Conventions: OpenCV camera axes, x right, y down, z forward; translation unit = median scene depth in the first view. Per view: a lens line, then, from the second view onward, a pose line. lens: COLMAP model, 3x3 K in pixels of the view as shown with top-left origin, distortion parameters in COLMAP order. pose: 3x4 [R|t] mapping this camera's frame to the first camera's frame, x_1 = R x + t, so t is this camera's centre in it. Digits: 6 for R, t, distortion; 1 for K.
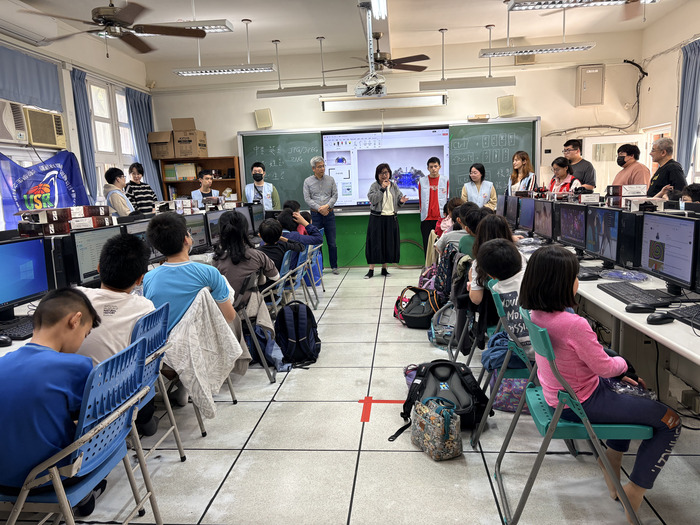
lens RADIAL K [[523.9, 0, 353.9], [0, 523.9, 265.6], [0, 0, 1]] dist [0.025039, -0.020028]
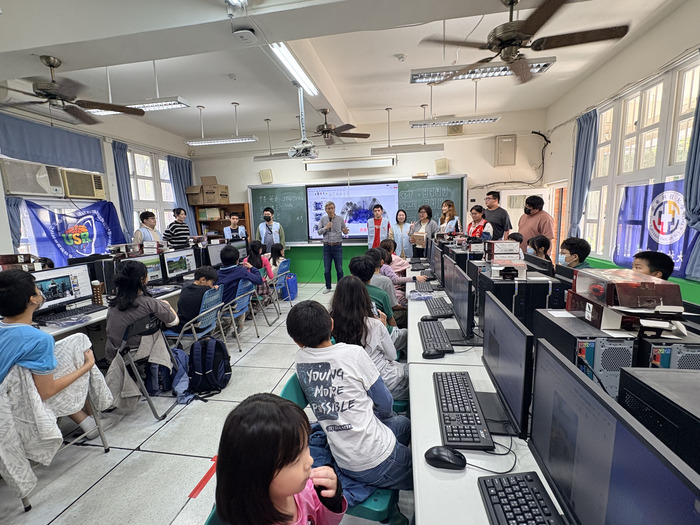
lens RADIAL K [[324.2, 0, 350.1], [0, 324.2, 262.6], [0, 0, 1]] dist [-0.005471, 0.000171]
pose [[0.996634, 0.018193, -0.079931, 0.137825], [-0.019123, 0.999758, -0.010887, -0.049596], [0.079714, 0.012379, 0.996741, 0.177396]]
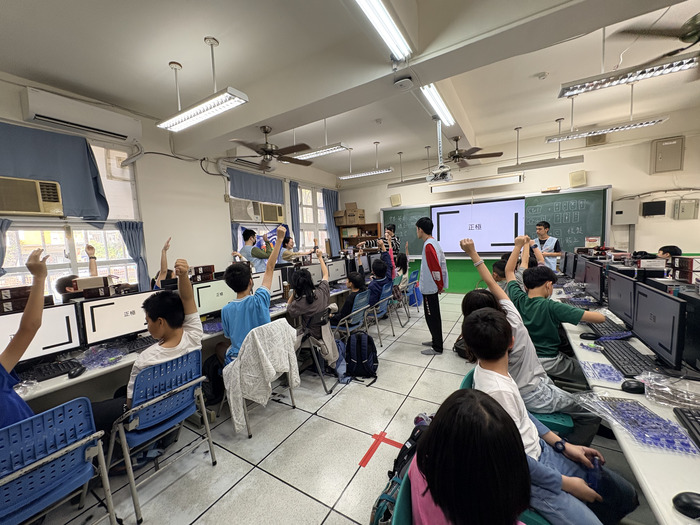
lens RADIAL K [[278.7, 0, 349.6], [0, 278.7, 261.9], [0, 0, 1]] dist [-0.005321, -0.000475]
pose [[0.899127, 0.034239, -0.436347, 0.097910], [-0.056490, 0.997675, -0.038118, -0.047089], [0.434027, 0.058922, 0.898971, 0.170910]]
